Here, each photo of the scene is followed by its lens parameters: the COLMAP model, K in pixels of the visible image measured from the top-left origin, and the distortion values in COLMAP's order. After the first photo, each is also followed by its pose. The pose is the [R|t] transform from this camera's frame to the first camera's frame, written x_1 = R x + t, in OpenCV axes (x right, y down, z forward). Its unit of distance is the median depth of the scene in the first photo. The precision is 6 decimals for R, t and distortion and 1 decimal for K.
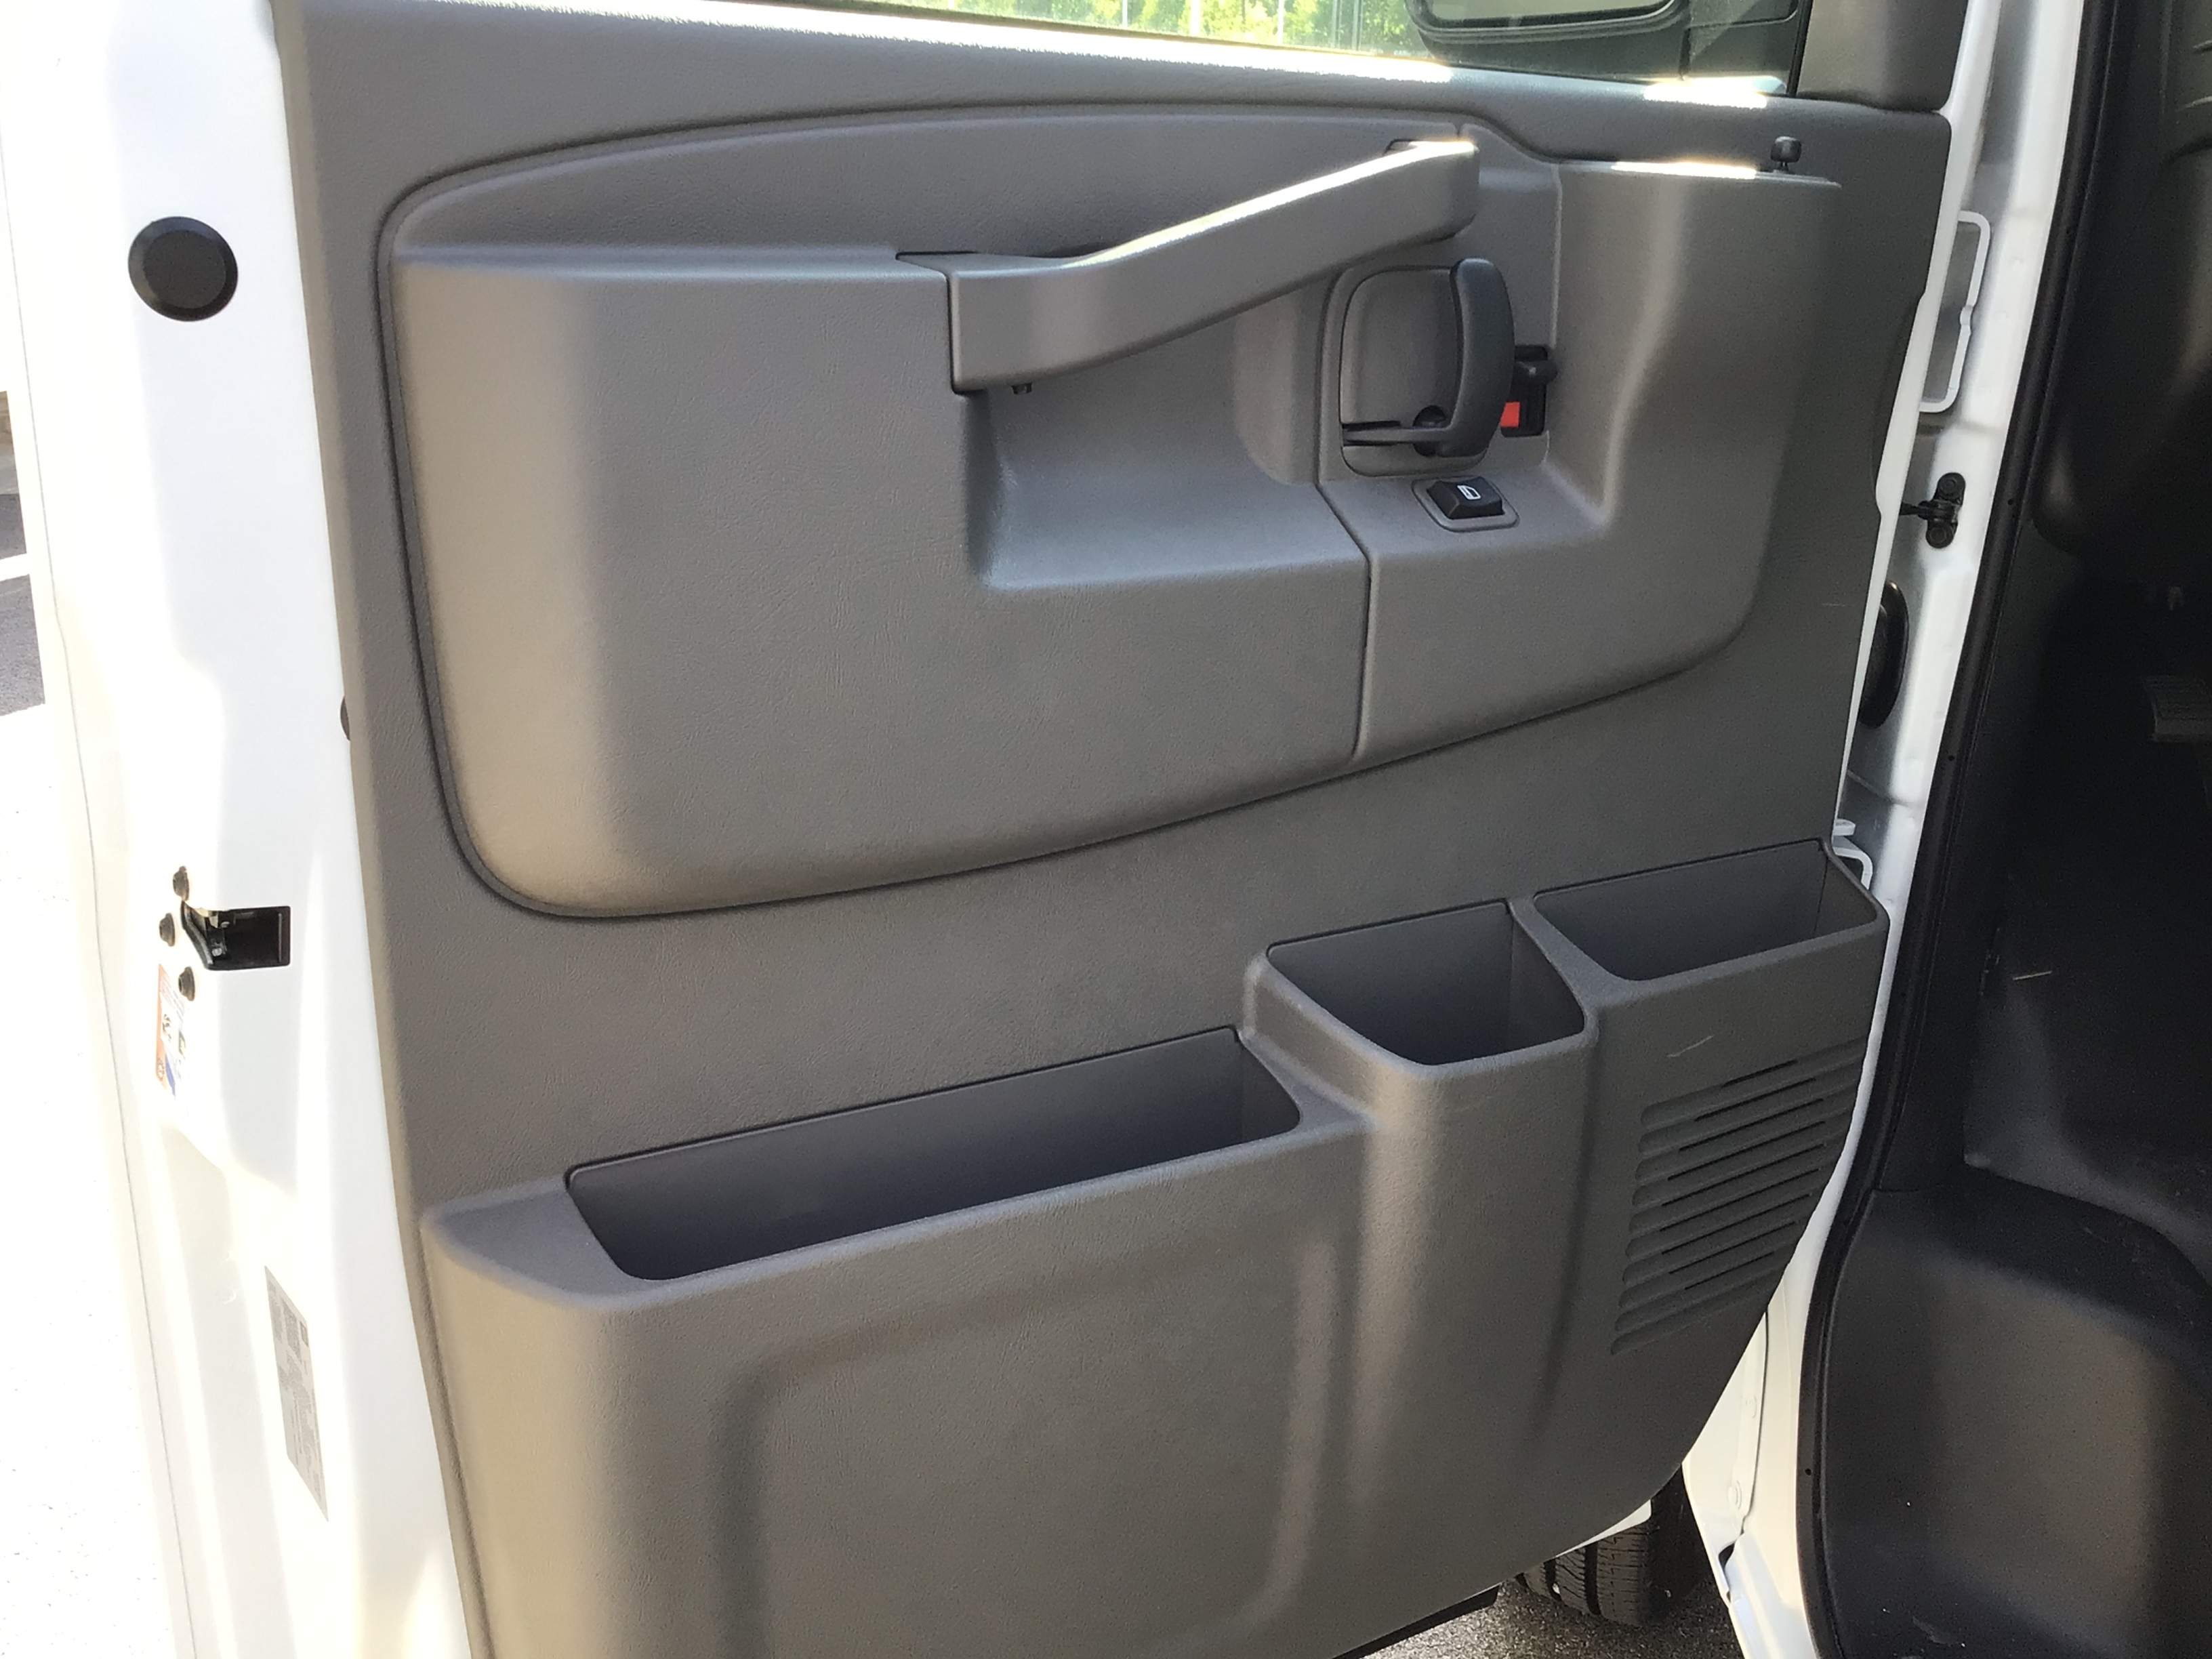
lens RADIAL K [[2012.8, 0, 1103.1], [0, 2012.8, 839.0], [0, 0, 1]] dist [0.056716, -0.090882]
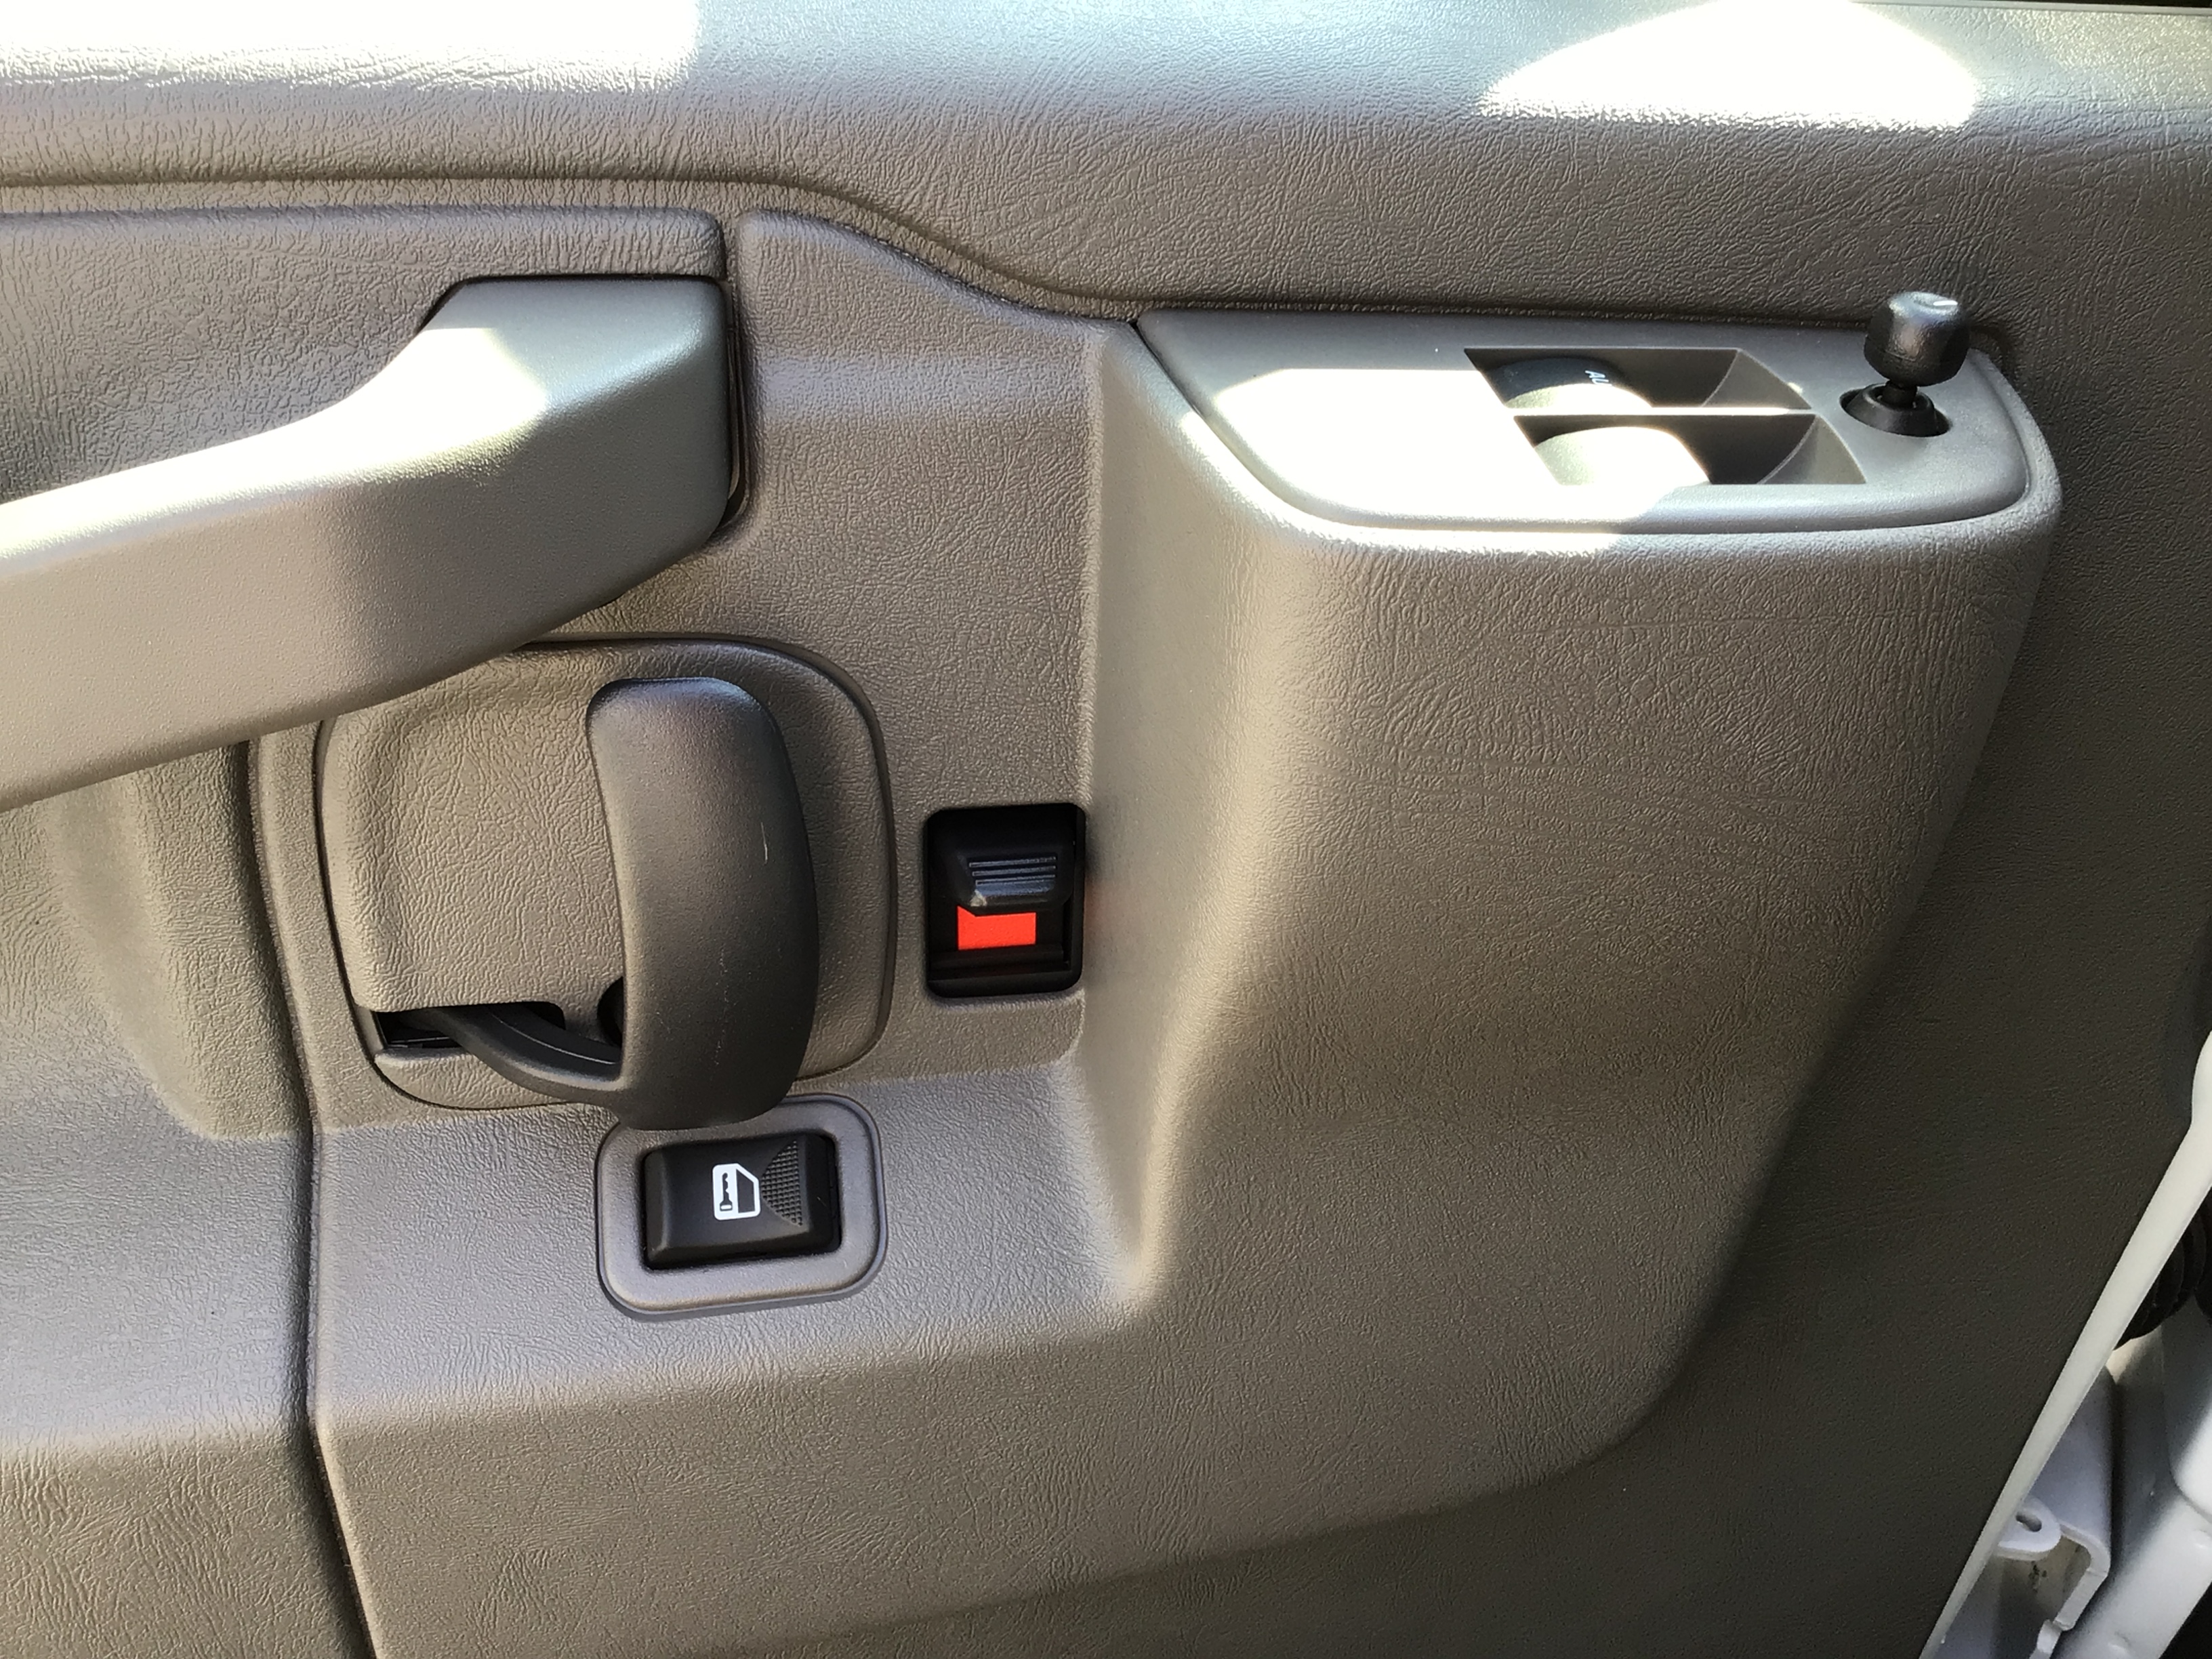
lens RADIAL K [[2012.8, 0, 1103.1], [0, 2012.8, 839.0], [0, 0, 1]] dist [0.056716, -0.090882]
pose [[0.943435, 0.168914, -0.285304, 0.342904], [-0.126164, 0.978656, 0.162218, -0.305285], [0.306615, -0.117047, 0.944609, 0.648500]]
